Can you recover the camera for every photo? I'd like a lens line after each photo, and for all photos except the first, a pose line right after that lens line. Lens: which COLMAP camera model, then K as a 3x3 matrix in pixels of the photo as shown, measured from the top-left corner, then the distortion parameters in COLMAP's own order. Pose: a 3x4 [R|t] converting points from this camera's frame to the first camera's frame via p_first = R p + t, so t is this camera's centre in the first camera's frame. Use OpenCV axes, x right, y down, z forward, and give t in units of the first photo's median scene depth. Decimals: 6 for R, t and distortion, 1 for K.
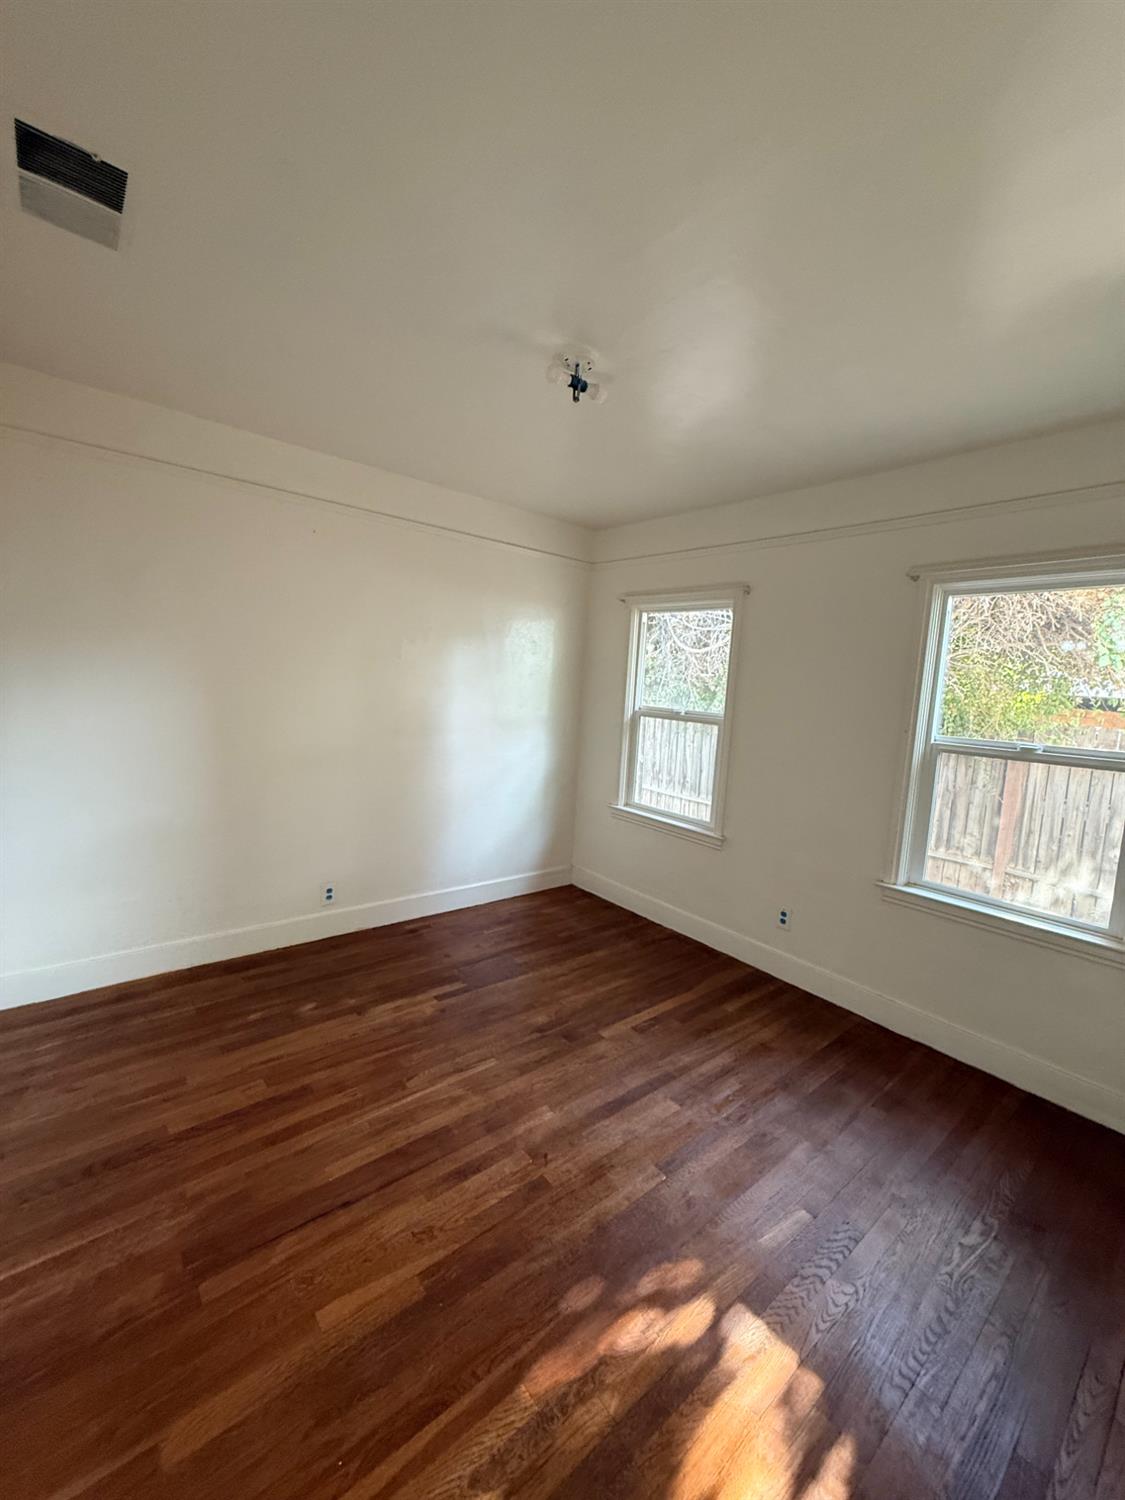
lens RADIAL K [[595.2, 0, 558.5], [0, 595.2, 746.9], [0, 0, 1]] dist [-0.000680, -0.000191]
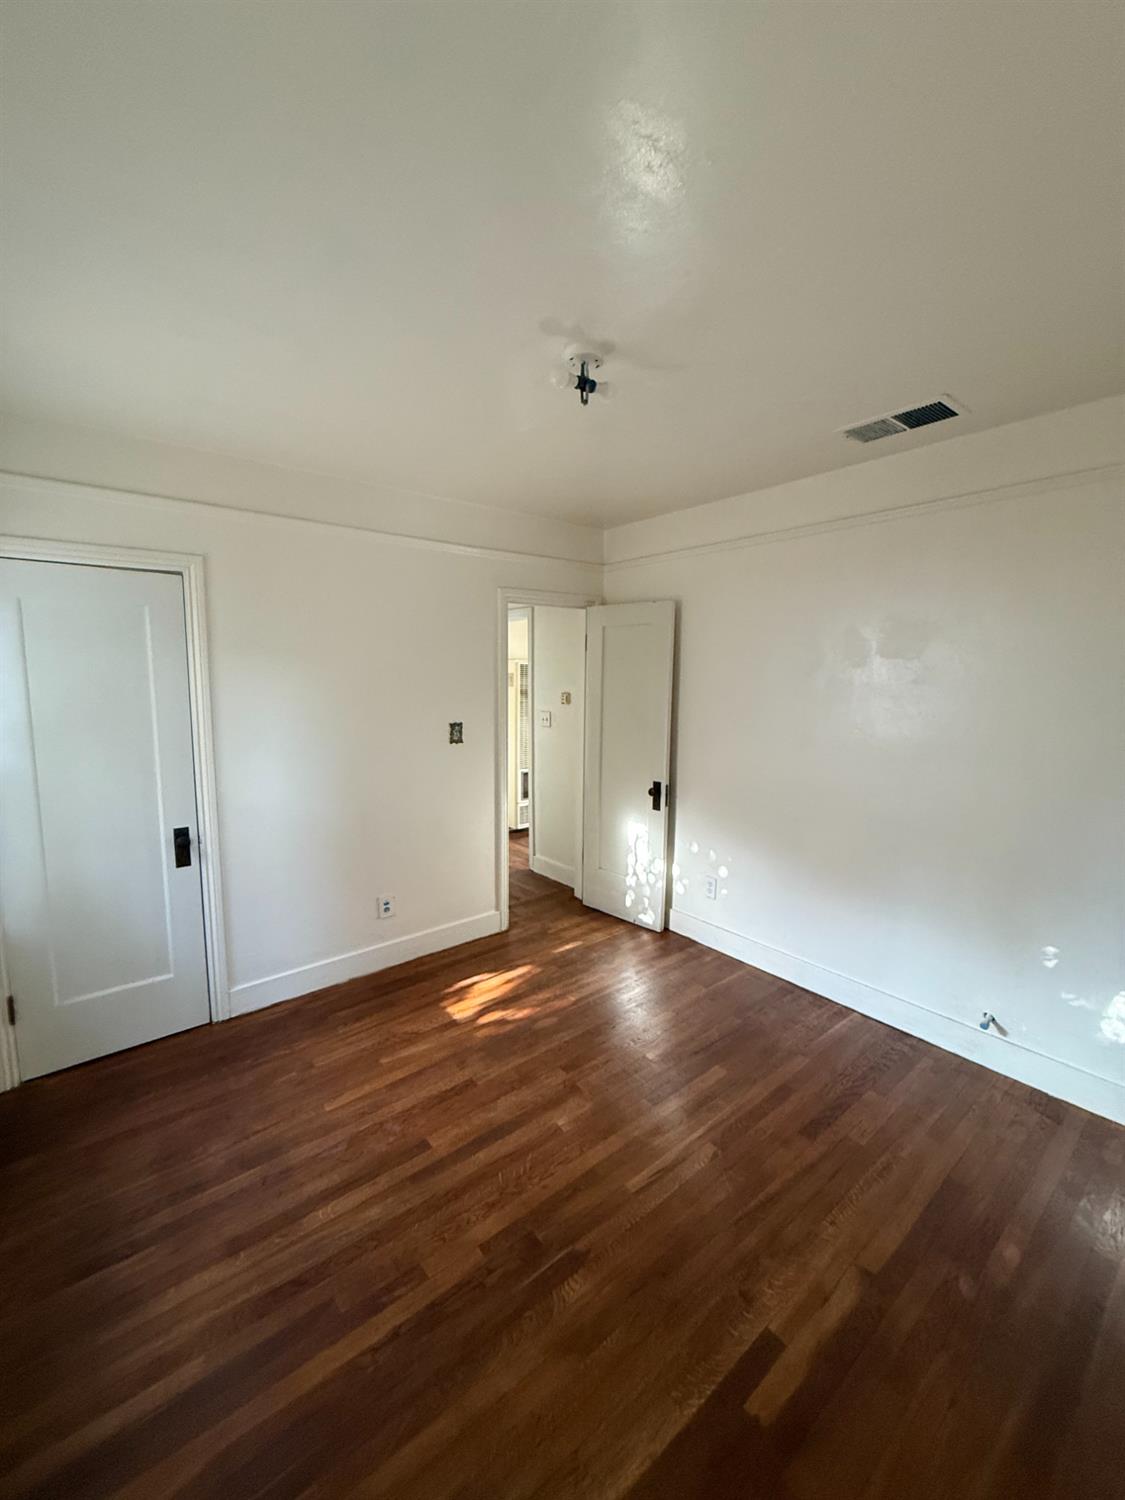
lens RADIAL K [[595.2, 0, 558.5], [0, 595.2, 746.9], [0, 0, 1]] dist [-0.000680, -0.000191]
pose [[-0.997685, -0.066343, 0.014971, 0.018011], [-0.061031, 0.970471, 0.233369, -0.250940], [-0.030011, 0.231915, -0.972273, 1.772036]]
